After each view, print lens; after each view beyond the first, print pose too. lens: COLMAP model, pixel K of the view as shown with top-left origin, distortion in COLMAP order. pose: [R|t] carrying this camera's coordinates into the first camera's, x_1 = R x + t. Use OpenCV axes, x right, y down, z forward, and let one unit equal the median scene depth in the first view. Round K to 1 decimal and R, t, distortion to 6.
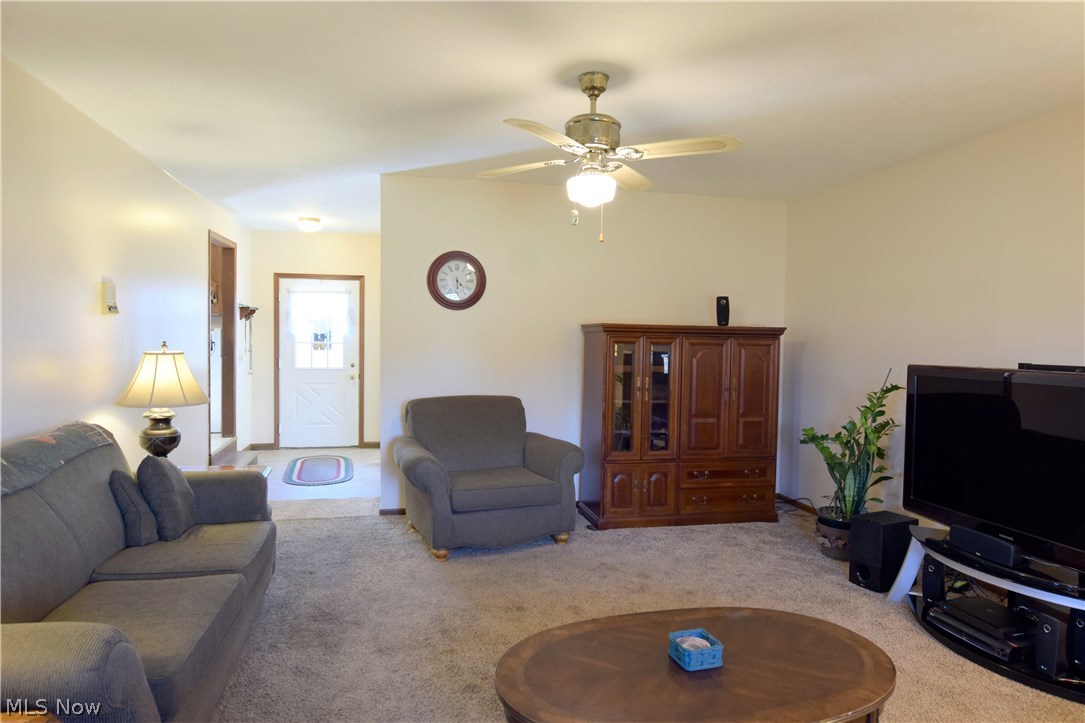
lens RADIAL K [[657.3, 0, 538.3], [0, 657.3, 360.6], [0, 0, 1]] dist [-0.018126, -0.002488]
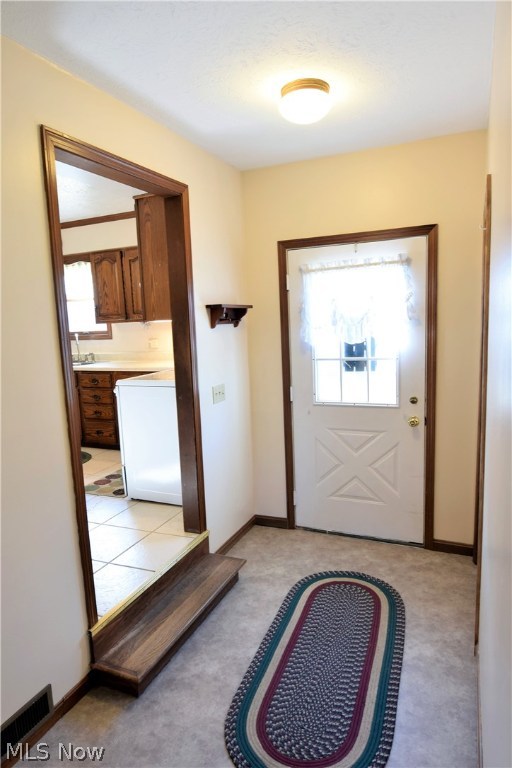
lens RADIAL K [[485.9, 0, 253.7], [0, 485.9, 387.5], [0, 0, 1]] dist [-0.017315, -0.002231]
pose [[0.813224, 0.036285, -0.580819, -0.161741], [0.030243, 0.994071, 0.104445, -0.049244], [0.581165, -0.102503, 0.807305, 0.613933]]
